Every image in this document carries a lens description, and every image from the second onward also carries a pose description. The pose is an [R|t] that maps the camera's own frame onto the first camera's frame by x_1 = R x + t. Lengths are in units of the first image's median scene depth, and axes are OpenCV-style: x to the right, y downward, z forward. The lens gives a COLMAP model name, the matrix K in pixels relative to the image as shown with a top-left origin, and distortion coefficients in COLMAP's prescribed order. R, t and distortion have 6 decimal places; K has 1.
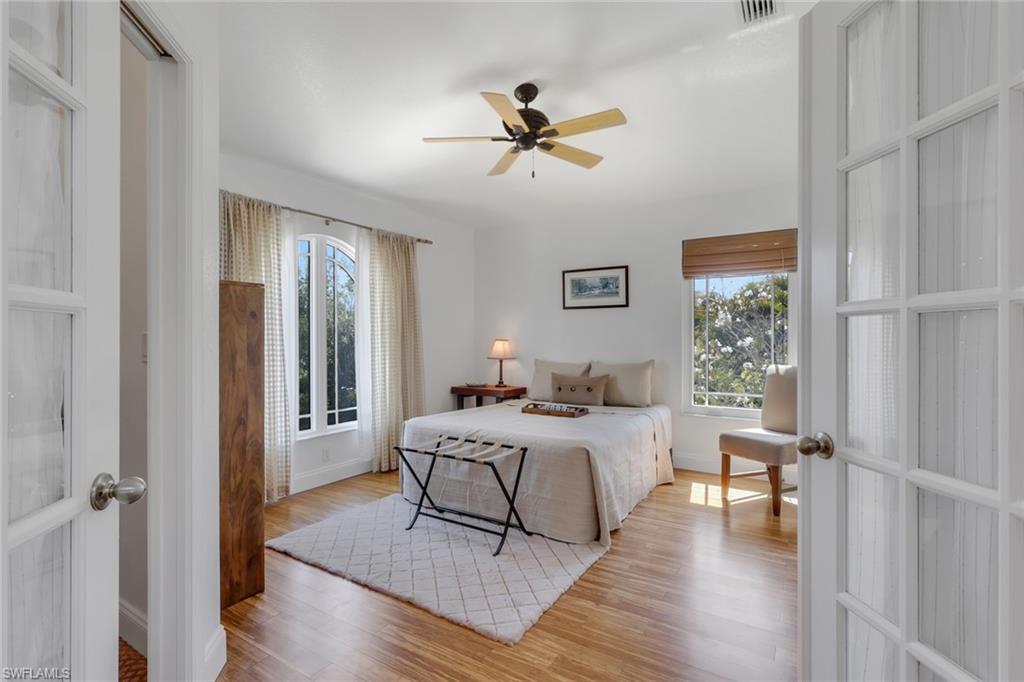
lens RADIAL K [[492.9, 0, 528.6], [0, 492.9, 342.2], [0, 0, 1]] dist [0.011635, 0.000157]
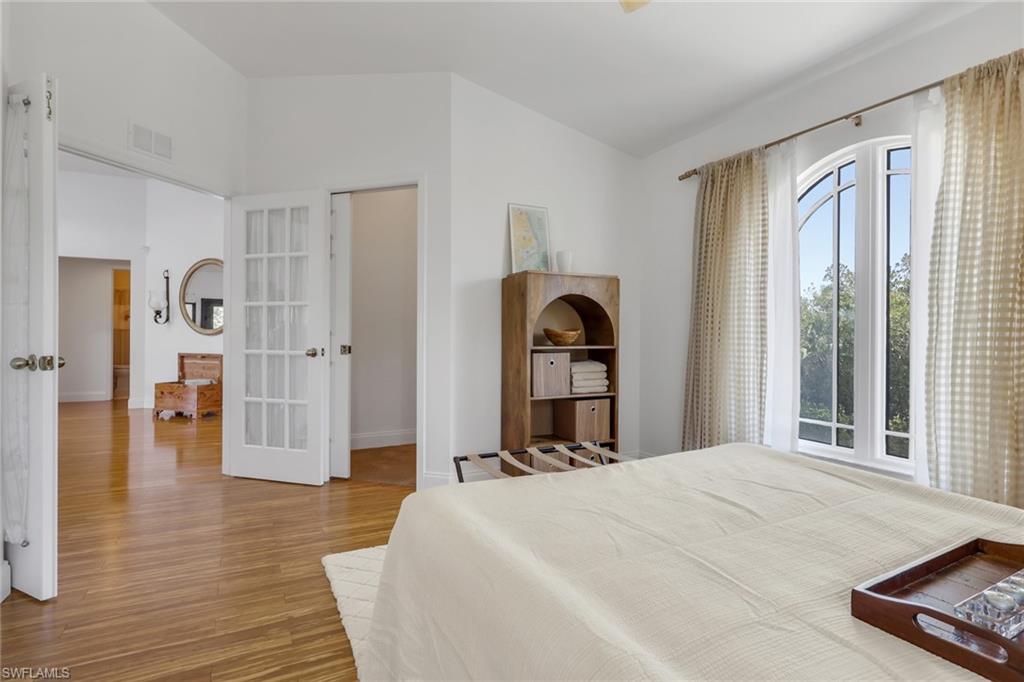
lens RADIAL K [[492.9, 0, 504.1], [0, 492.9, 338.6], [0, 0, 1]] dist [0.011635, 0.000157]
pose [[-0.522735, 0.012509, -0.852403, 0.474826], [-0.007205, 0.999792, 0.019090, 0.027971], [0.852465, 0.016121, -0.522536, 1.253150]]
